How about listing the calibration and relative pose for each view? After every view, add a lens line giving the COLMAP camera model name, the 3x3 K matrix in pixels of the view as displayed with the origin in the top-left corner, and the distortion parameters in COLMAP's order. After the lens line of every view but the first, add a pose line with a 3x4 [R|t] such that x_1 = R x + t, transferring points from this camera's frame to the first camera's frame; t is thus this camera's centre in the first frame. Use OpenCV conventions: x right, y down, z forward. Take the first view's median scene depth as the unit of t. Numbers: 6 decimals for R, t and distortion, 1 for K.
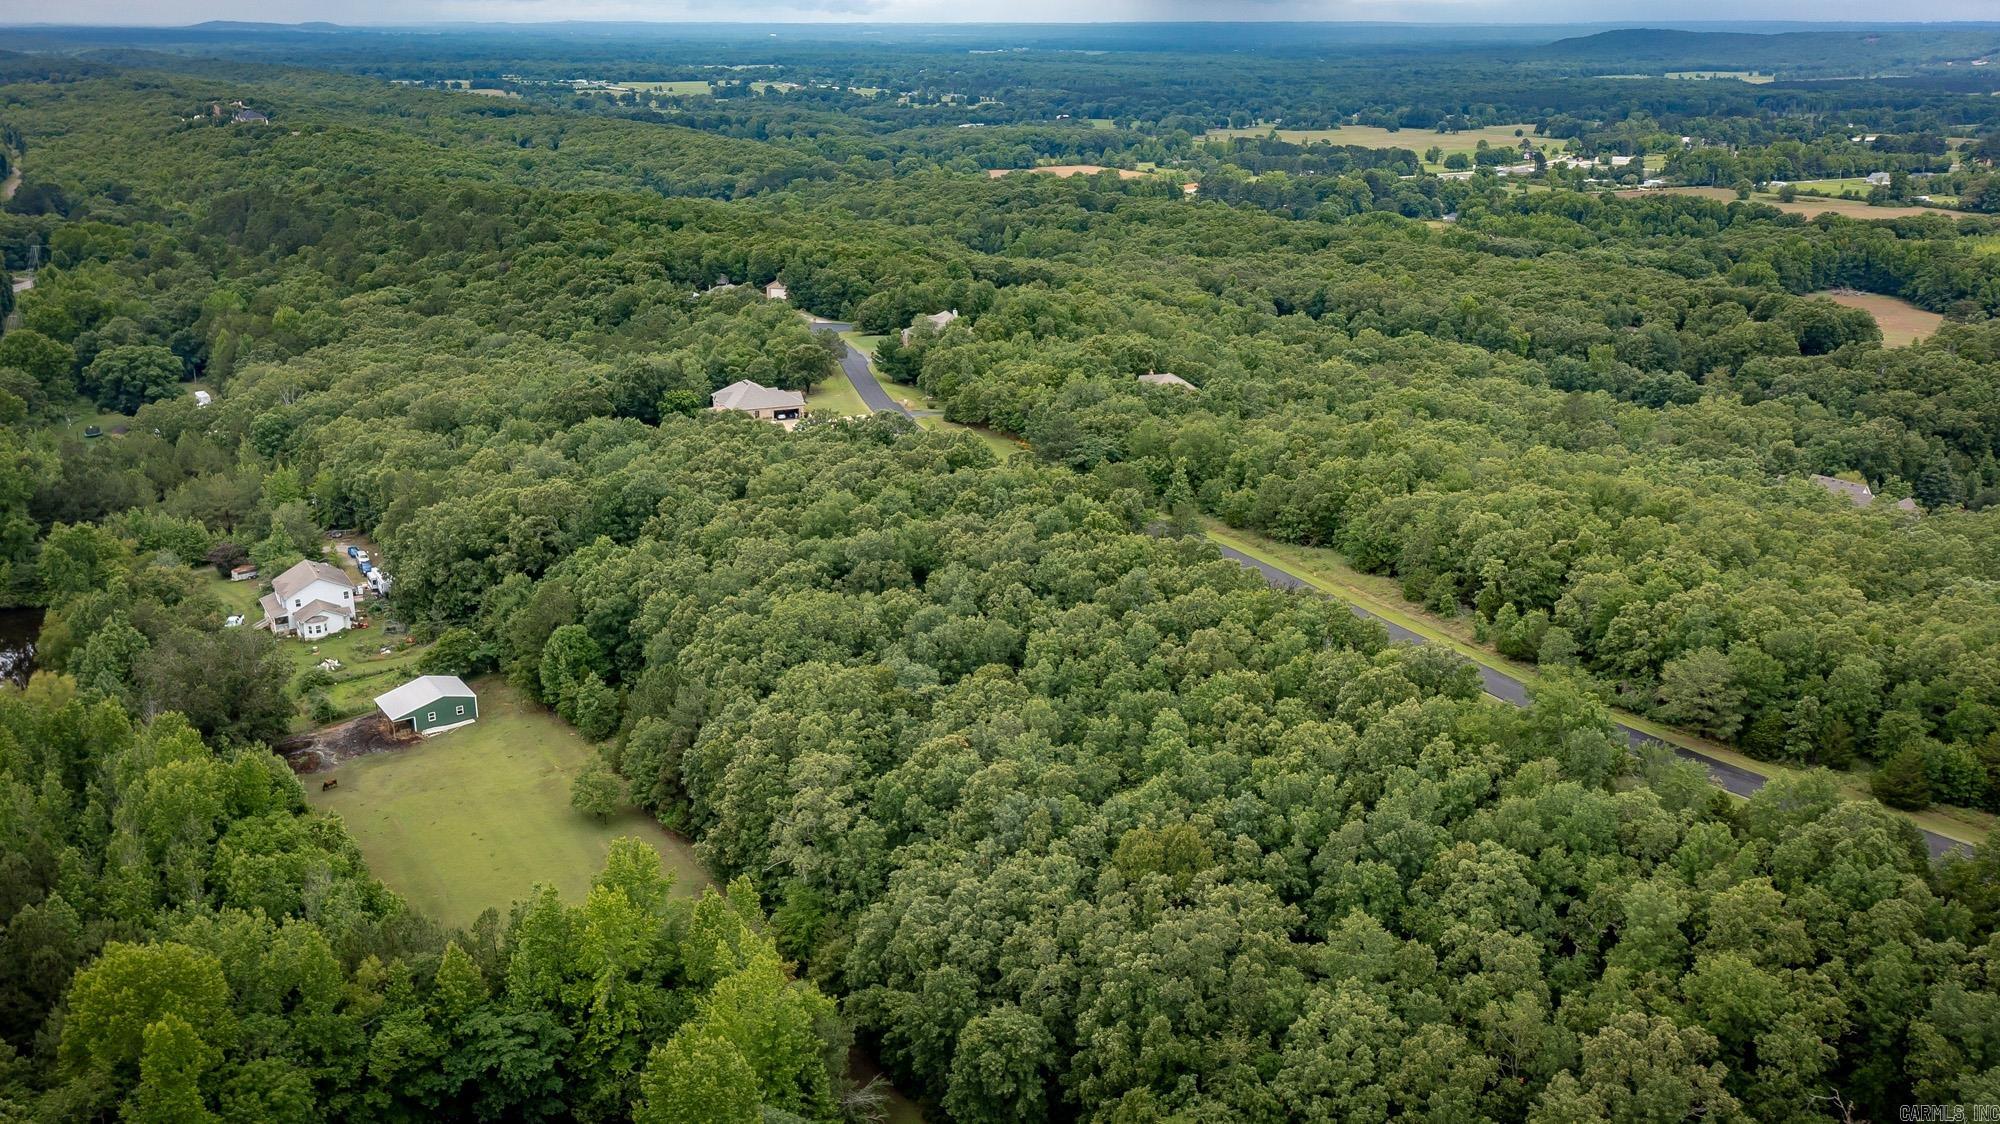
lens RADIAL K [[1666.1, 0, 997.8], [0, 1666.1, 520.2], [0, 0, 1]] dist [0.008351, 0.012654]
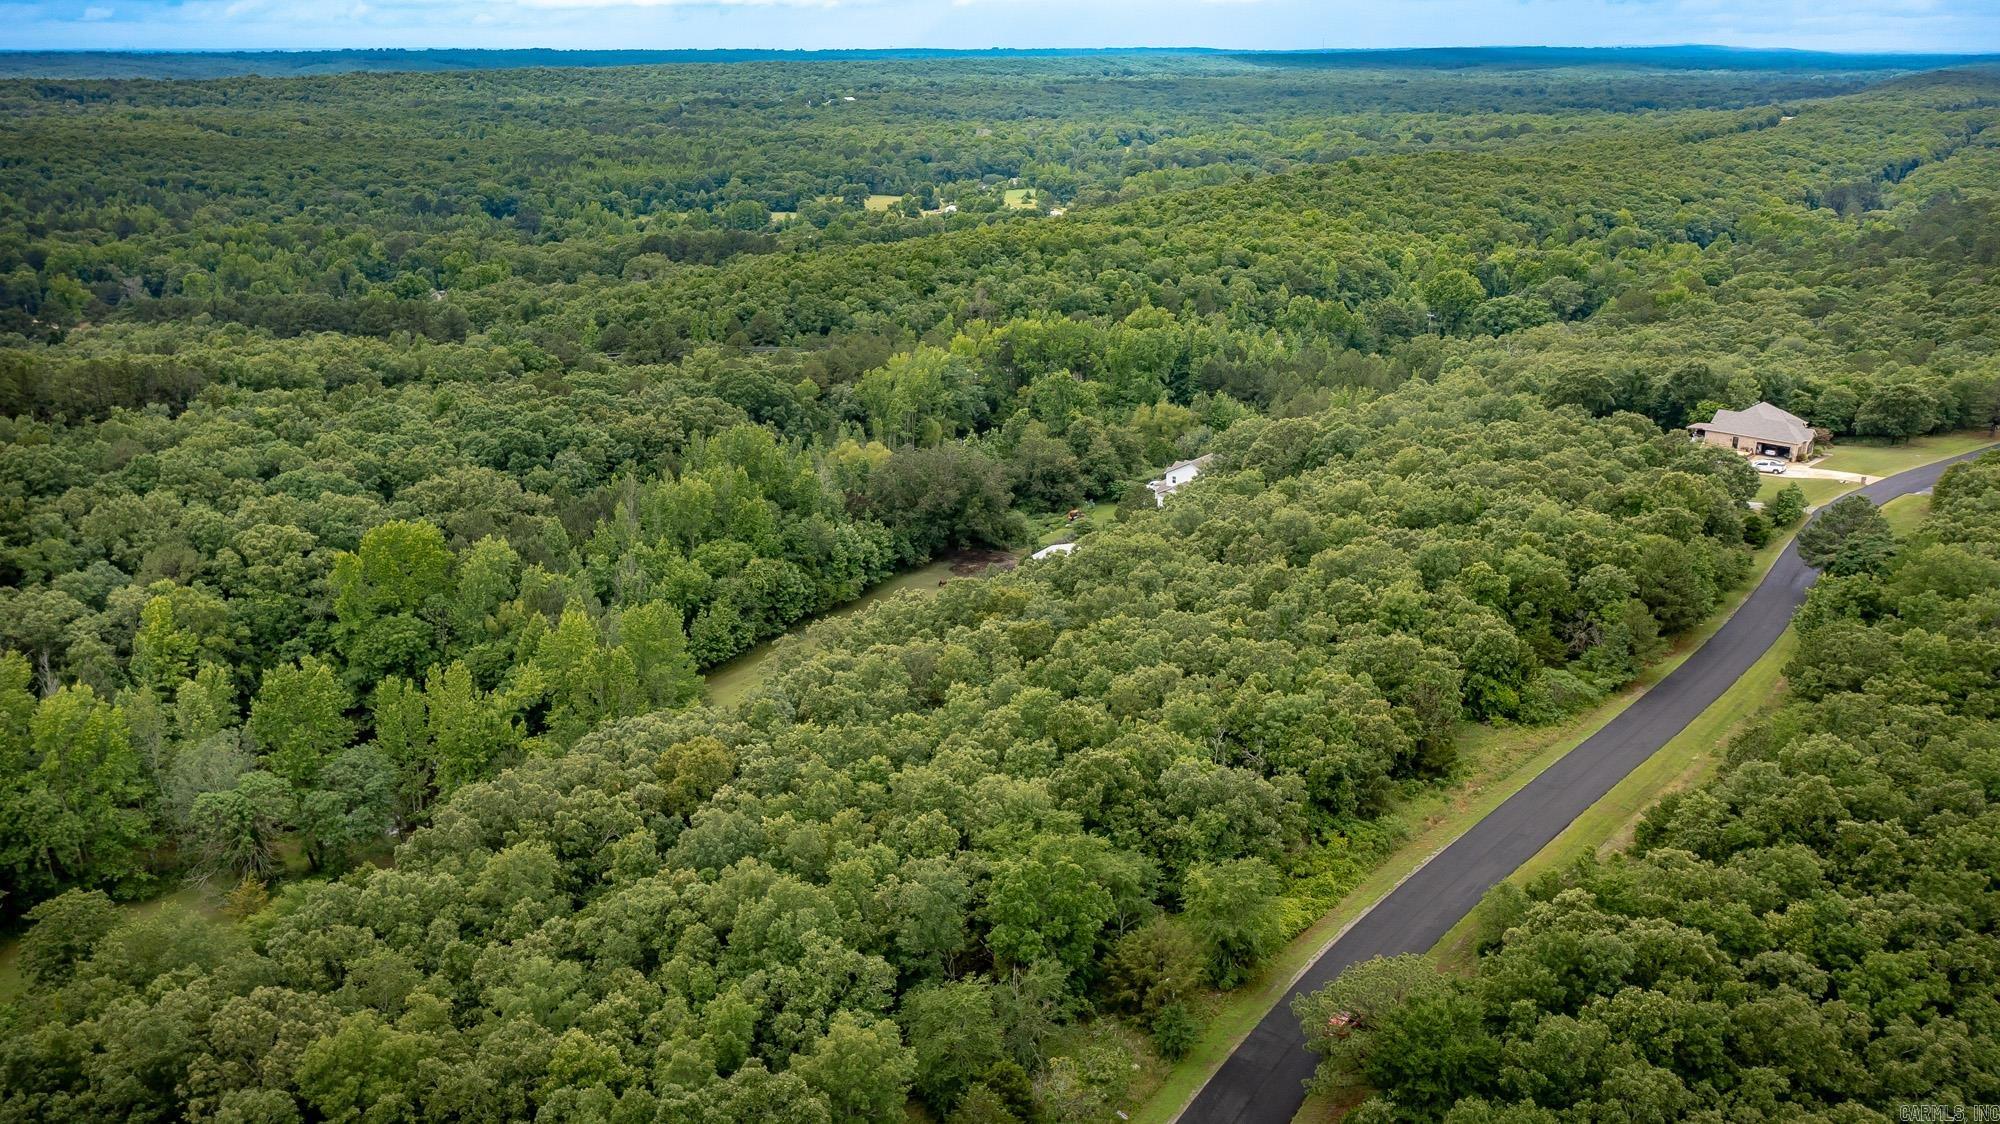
lens RADIAL K [[1601.1, 0, 1005.4], [0, 1601.1, 554.6], [0, 0, 1]] dist [0.005304, 0.011143]
pose [[0.386544, 0.277307, -0.879593, 0.583033], [-0.264499, 0.946995, 0.182321, -0.080513], [0.883529, 0.162176, 0.439403, 0.459991]]
